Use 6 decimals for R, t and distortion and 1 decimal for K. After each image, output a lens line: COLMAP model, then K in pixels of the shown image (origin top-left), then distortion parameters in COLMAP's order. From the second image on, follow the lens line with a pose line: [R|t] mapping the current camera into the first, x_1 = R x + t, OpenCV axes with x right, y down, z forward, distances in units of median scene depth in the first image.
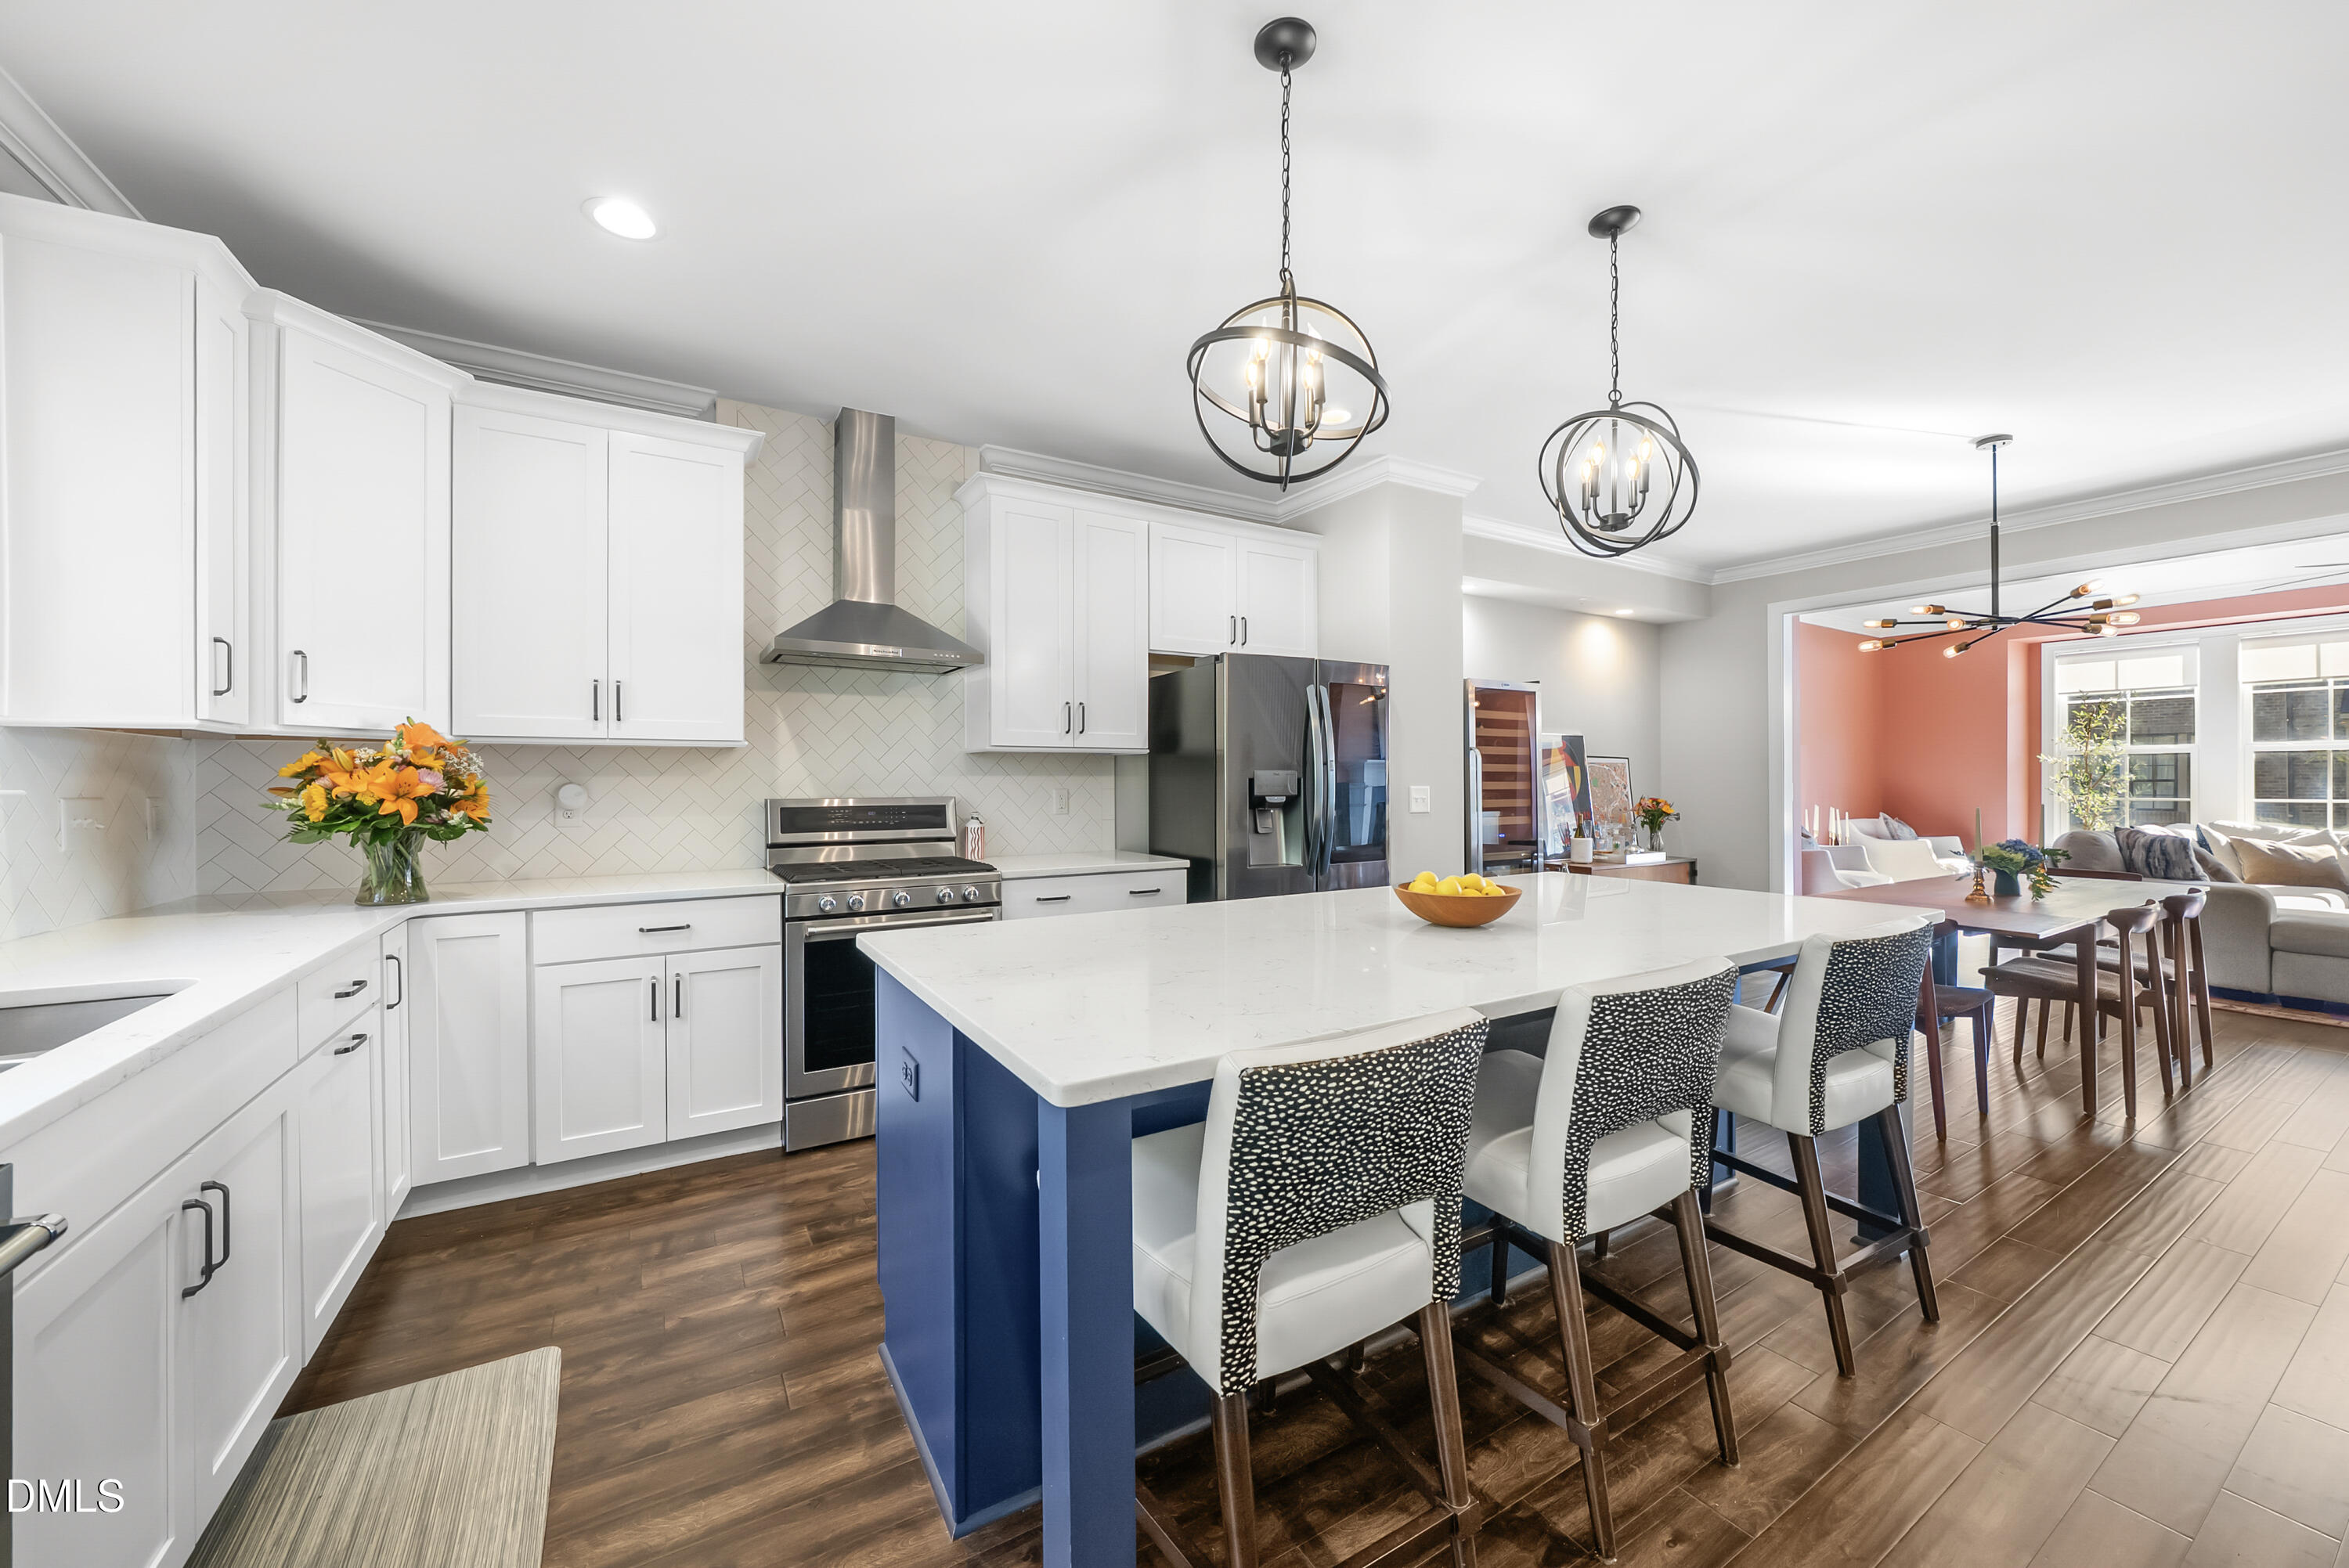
lens RADIAL K [[870.3, 0, 1181.8], [0, 870.3, 786.1], [0, 0, 1]] dist [0.000413, -0.000228]
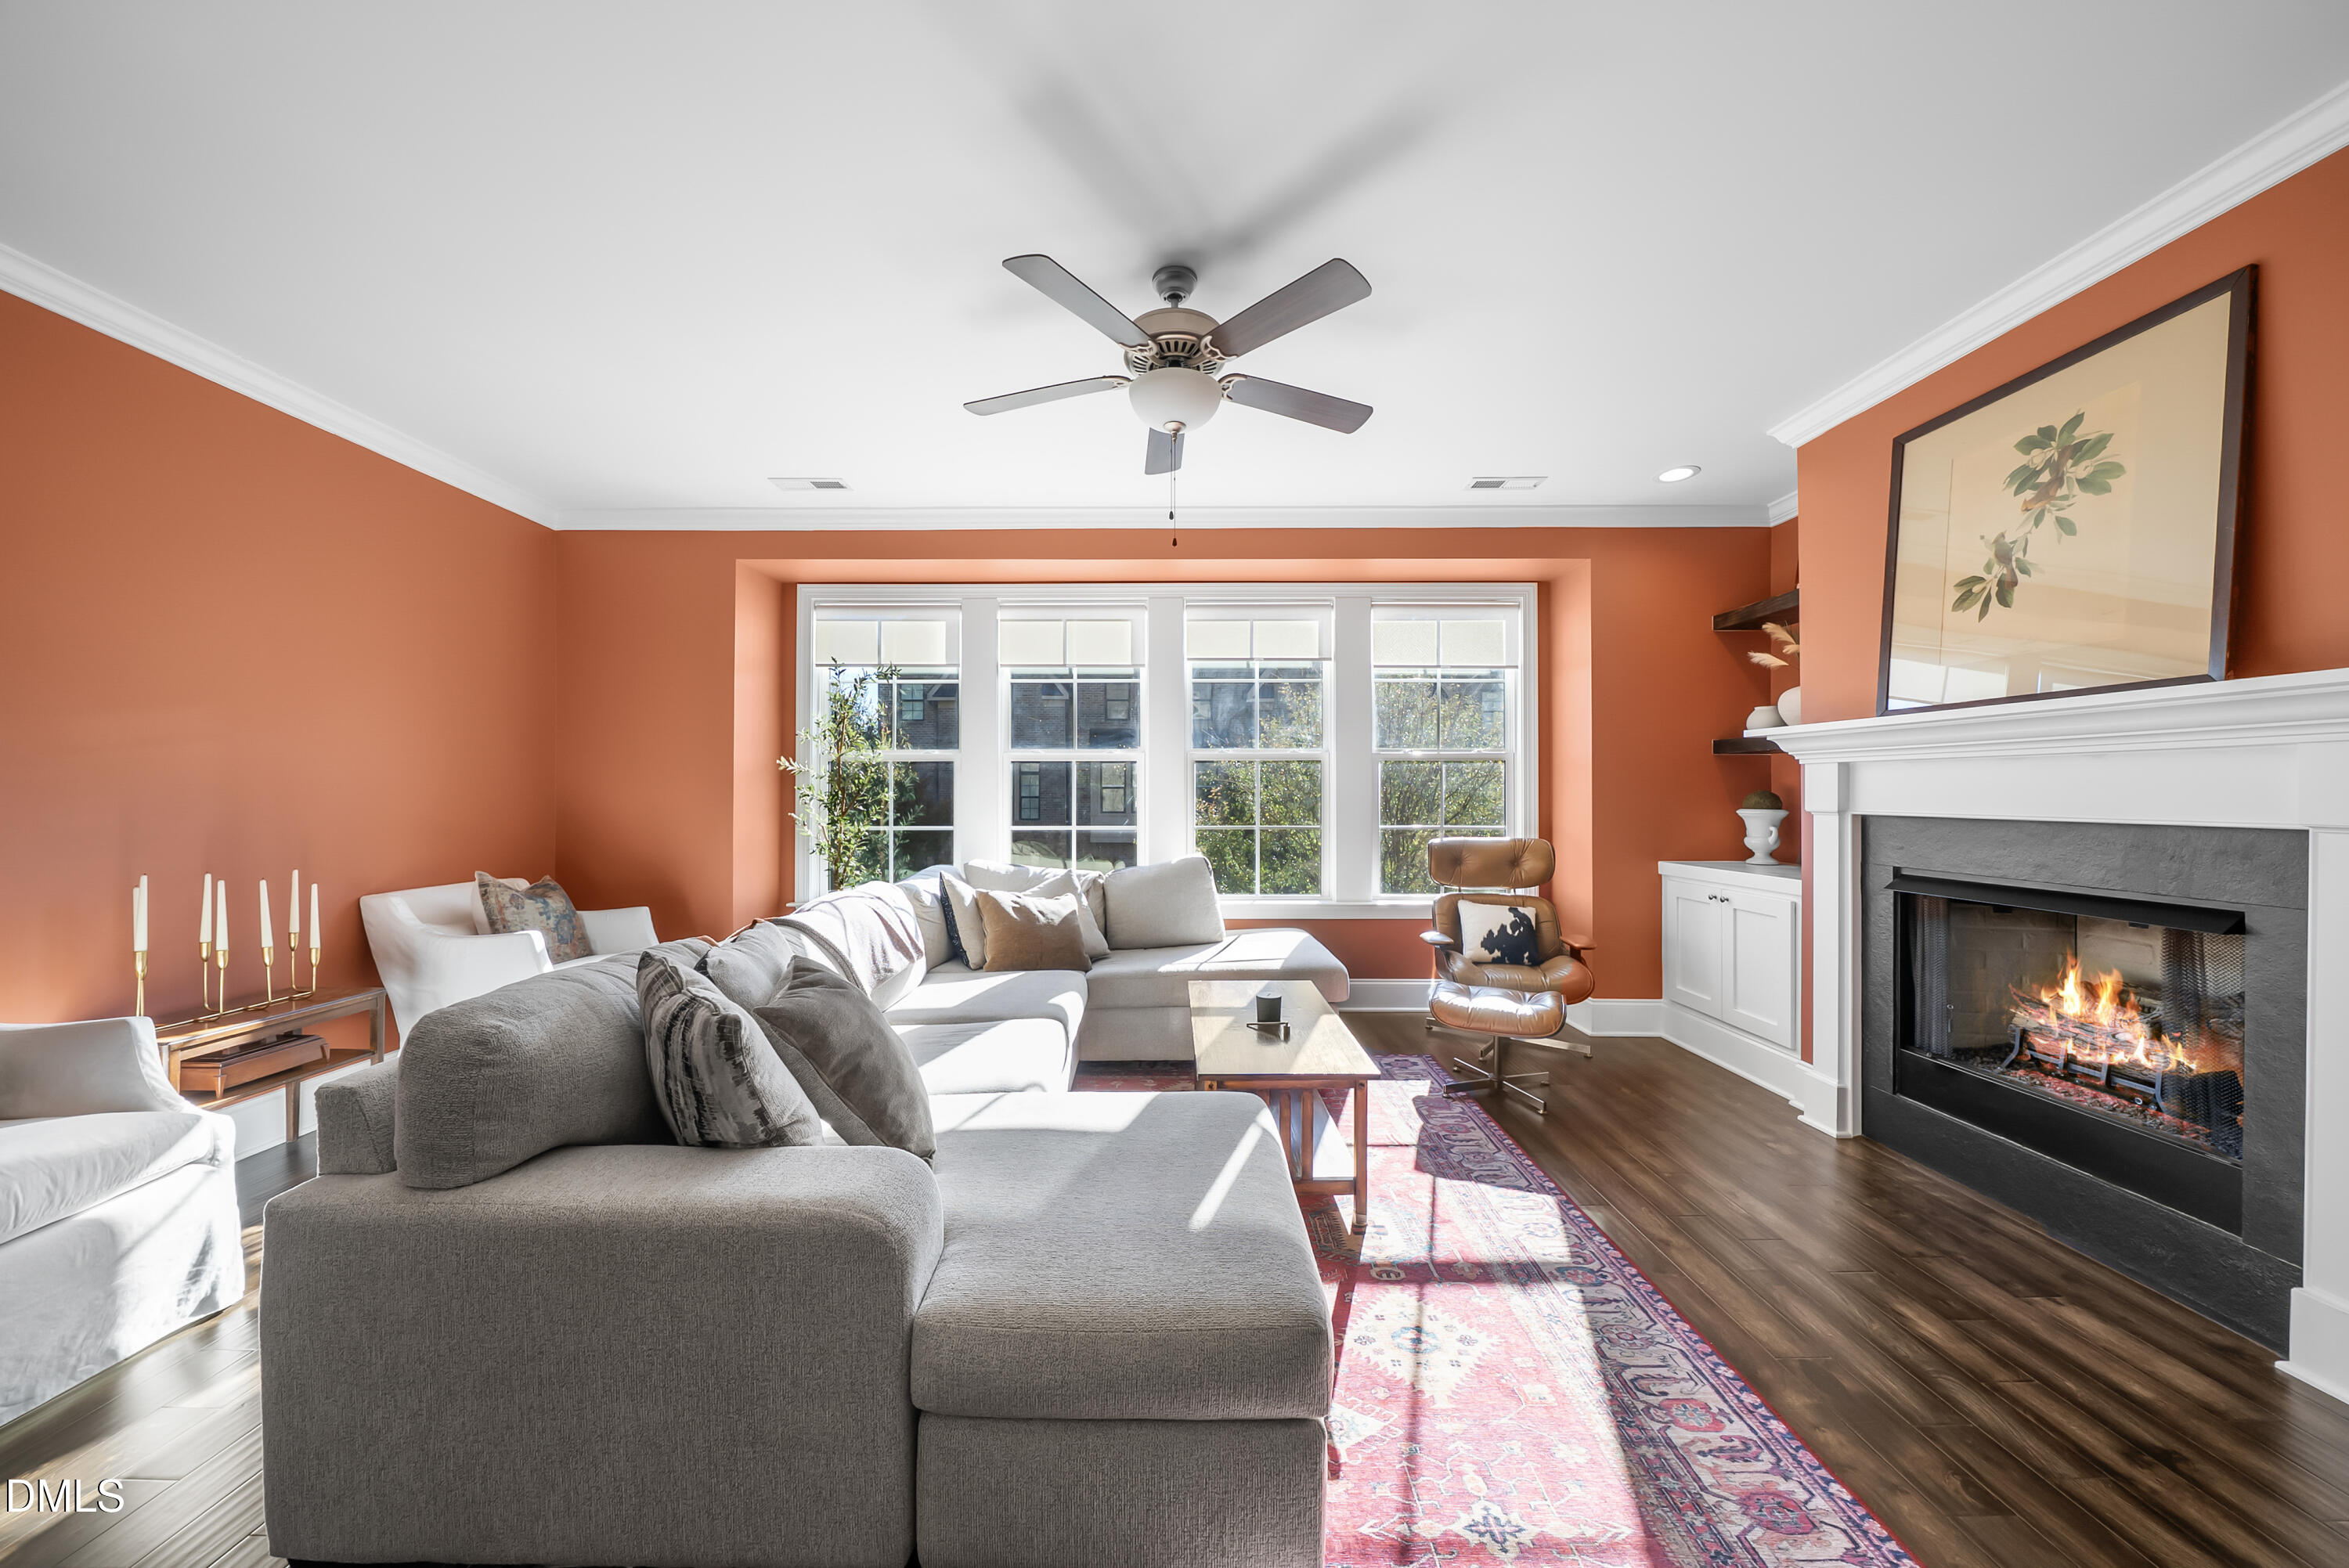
lens RADIAL K [[800.8, 0, 1168.8], [0, 800.8, 790.2], [0, 0, 1]] dist [-0.011308, 0.000034]
pose [[0.519670, 0.007543, 0.854334, 0.720245], [-0.003737, 0.999972, -0.006556, -0.011454], [-0.854359, 0.000214, 0.519683, 0.532868]]
